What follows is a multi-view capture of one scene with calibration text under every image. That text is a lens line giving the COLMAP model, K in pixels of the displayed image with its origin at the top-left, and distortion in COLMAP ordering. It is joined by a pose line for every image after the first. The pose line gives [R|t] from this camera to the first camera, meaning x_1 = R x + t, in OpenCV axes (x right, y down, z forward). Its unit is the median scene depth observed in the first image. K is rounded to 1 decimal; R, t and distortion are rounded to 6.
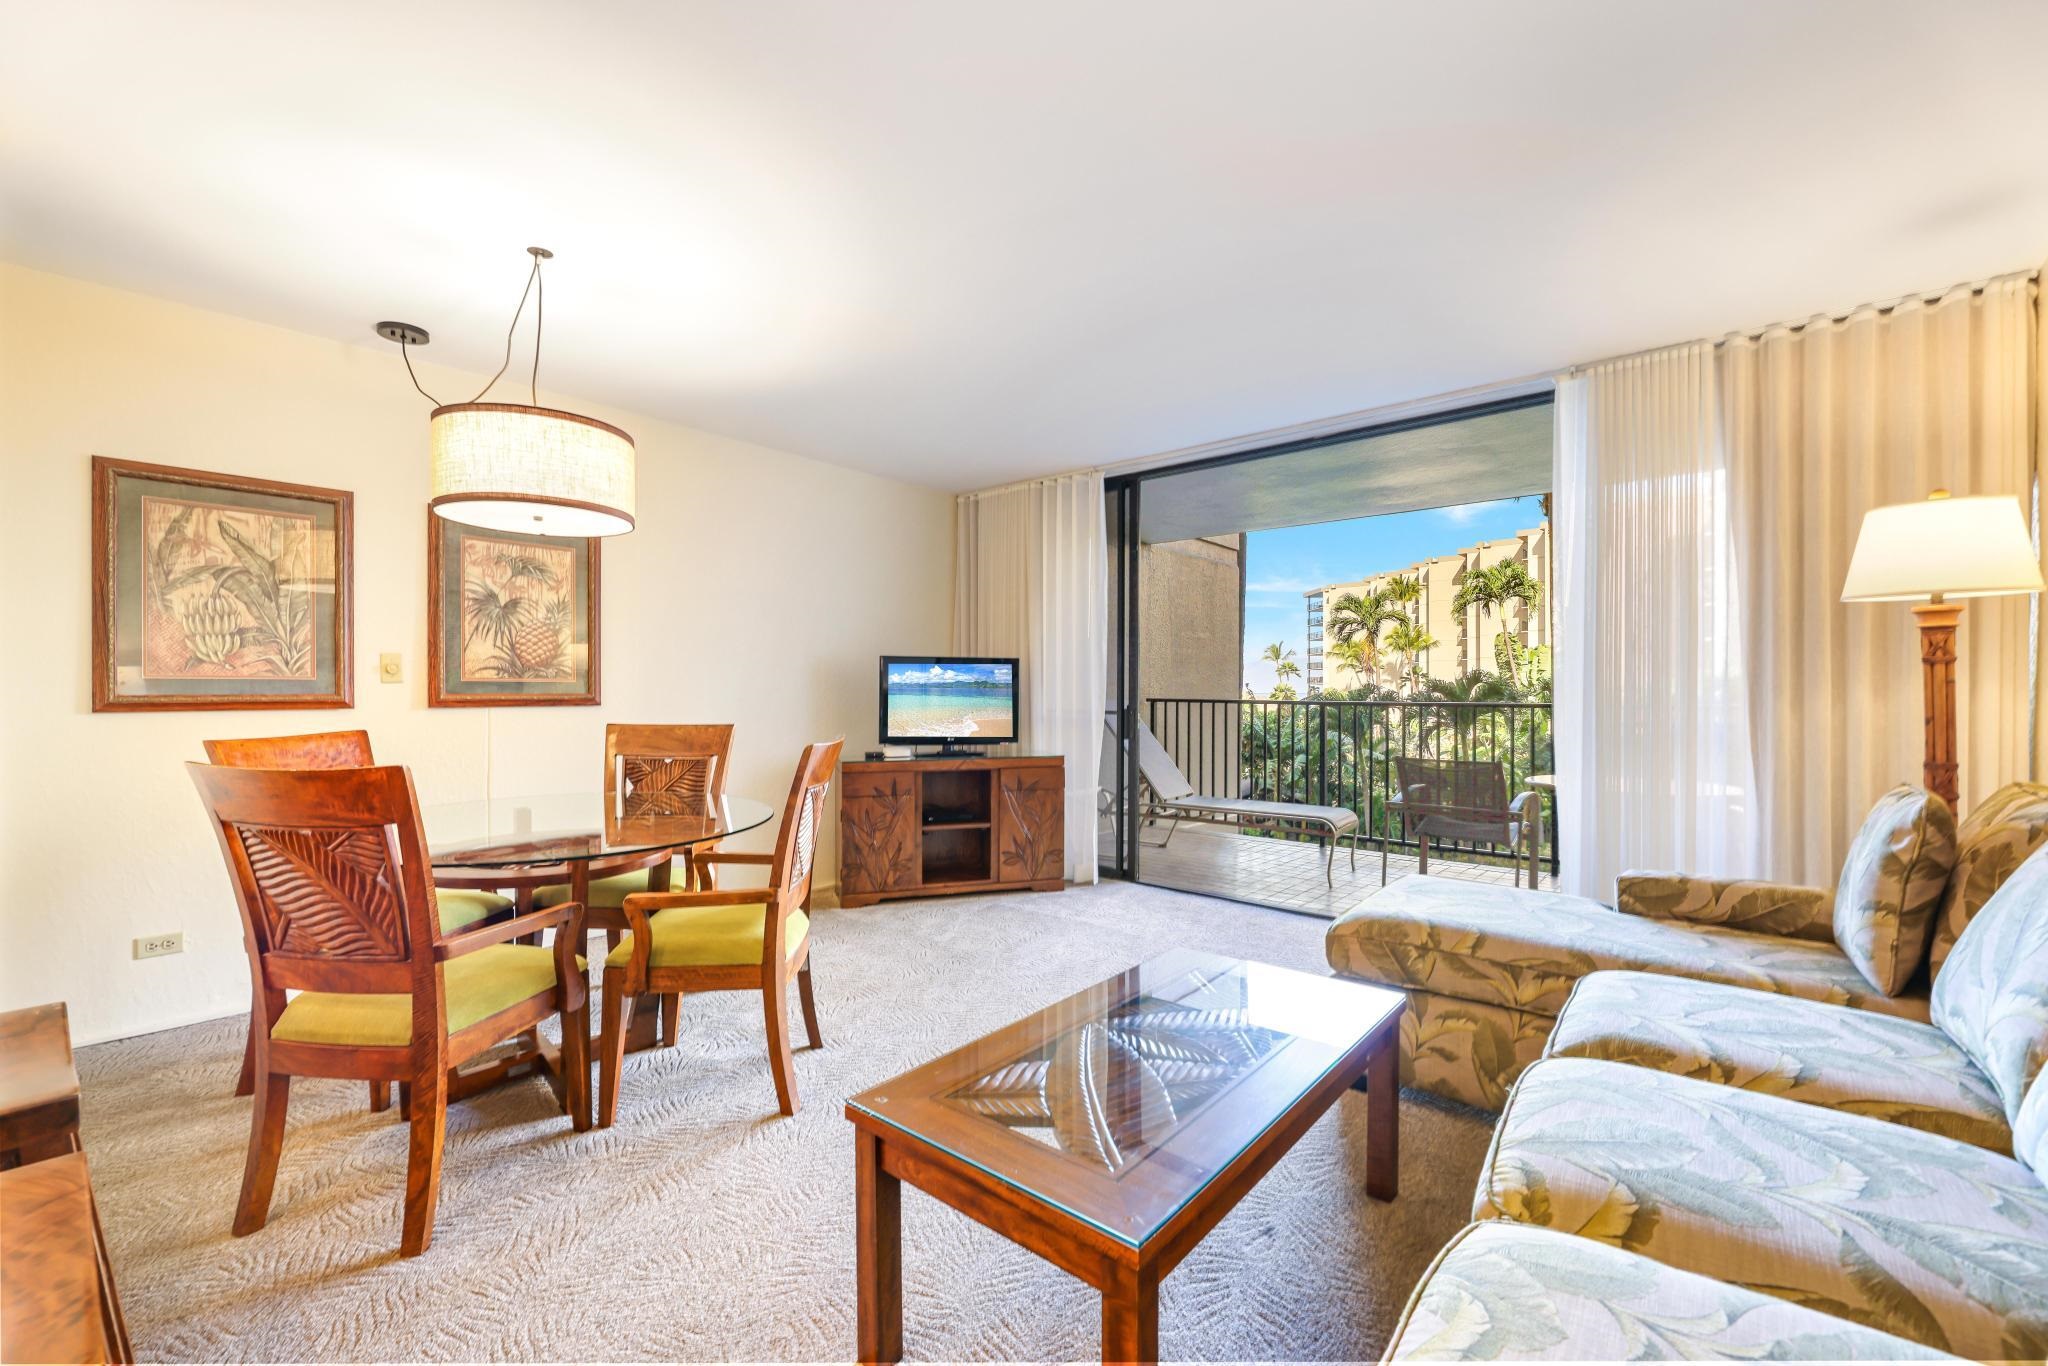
lens RADIAL K [[867.6, 0, 1012.7], [0, 867.6, 689.5], [0, 0, 1]] dist [0.003599, 0.000141]
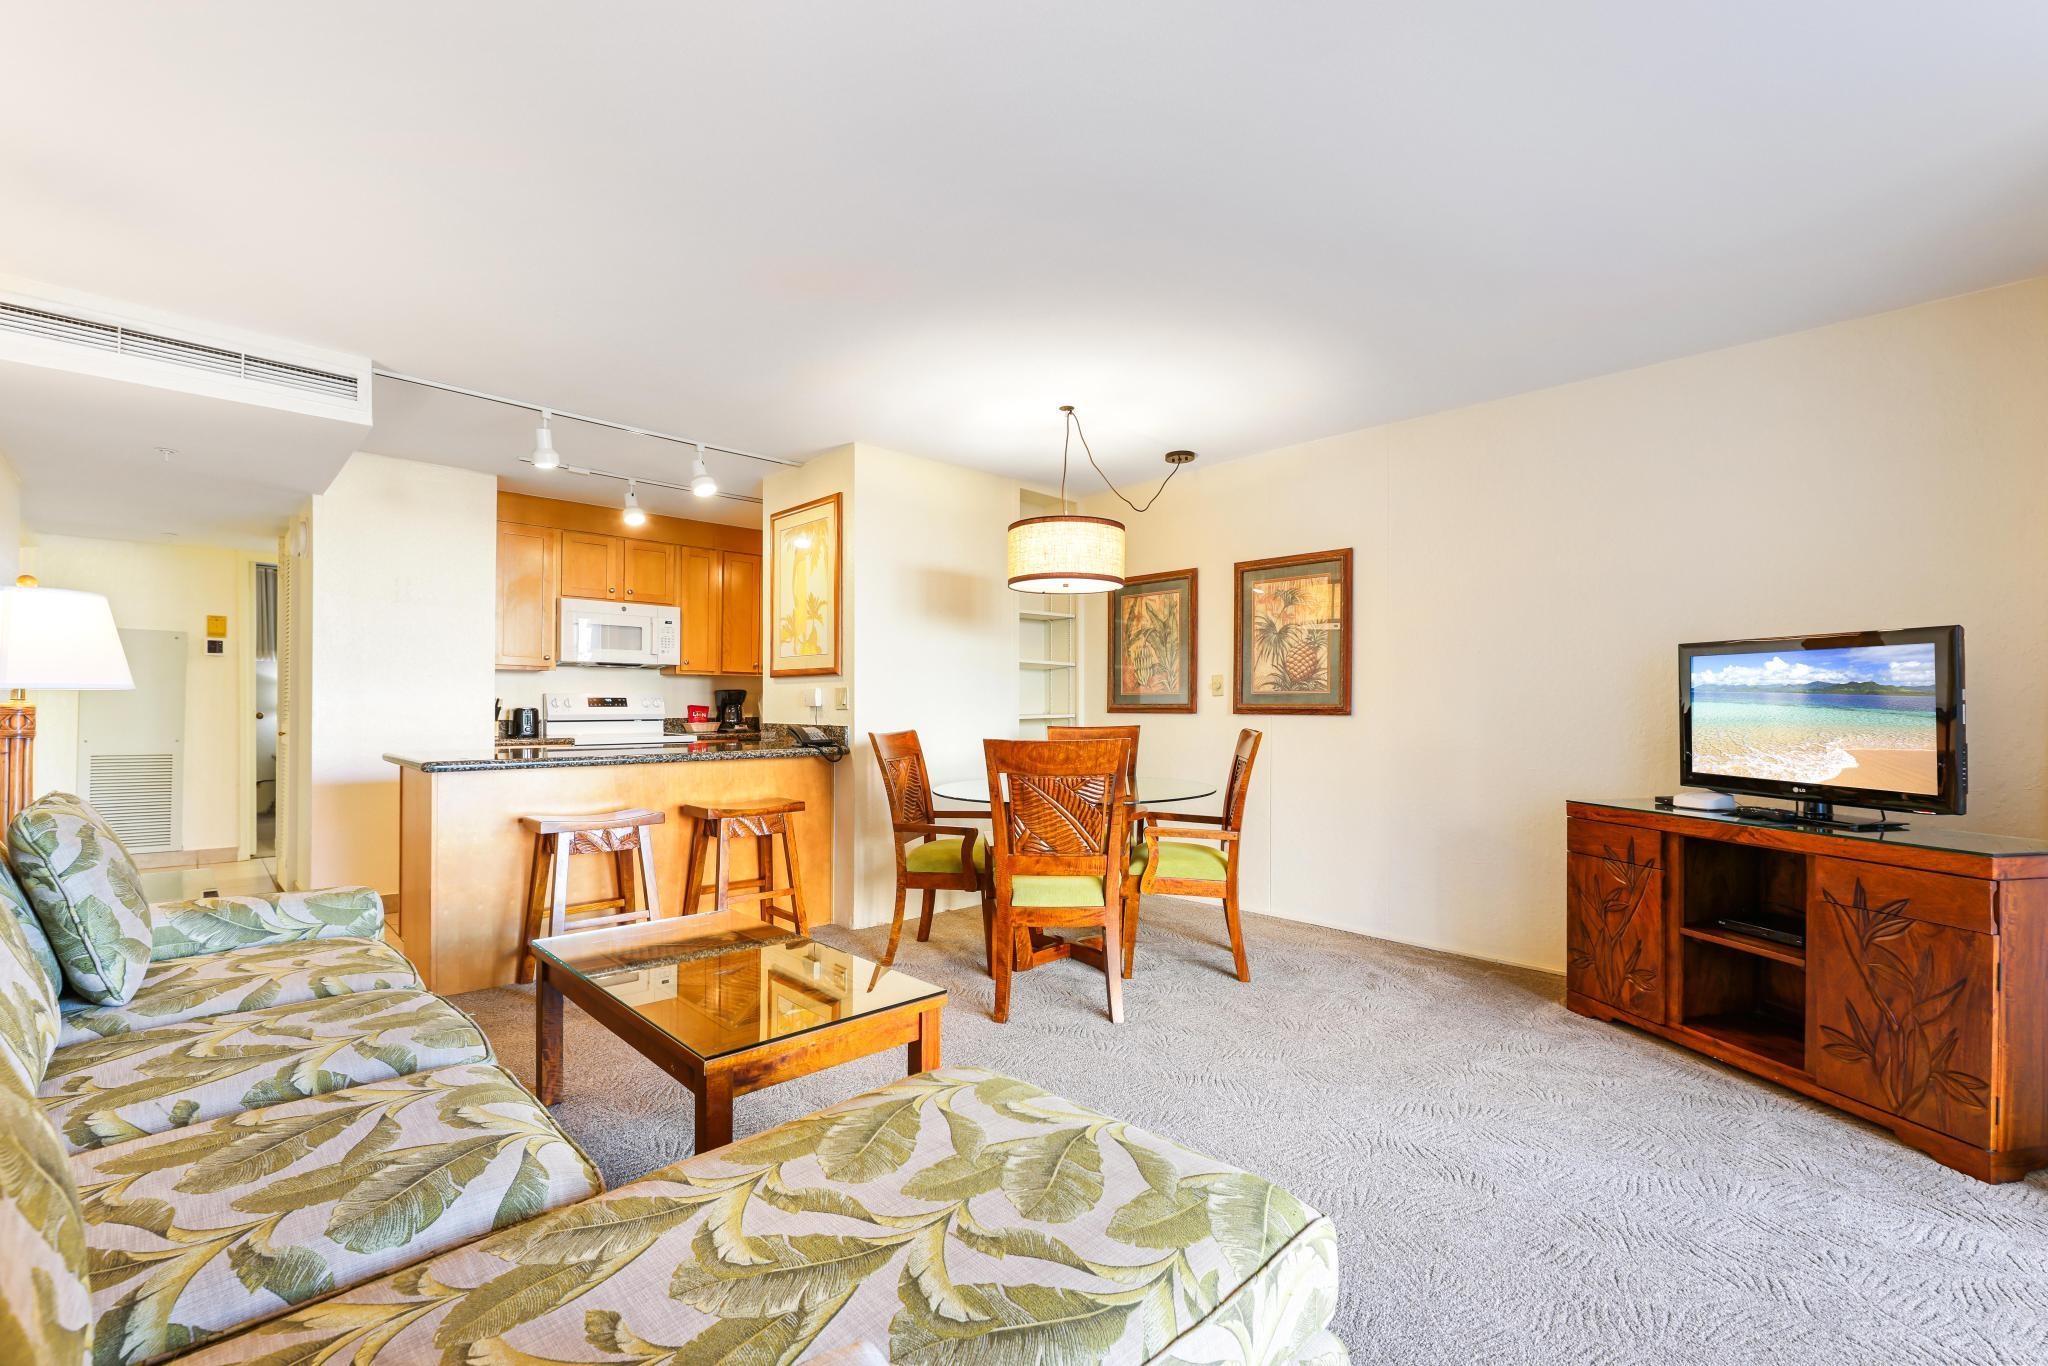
lens RADIAL K [[904.9, 0, 1020.5], [0, 904.9, 682.8], [0, 0, 1]] dist [-0.001546, 0.000163]
pose [[-0.118740, -0.025297, -0.992603, 0.591724], [-0.001471, 0.999679, -0.025301, 0.006811], [0.992924, -0.001544, -0.118739, 0.642820]]
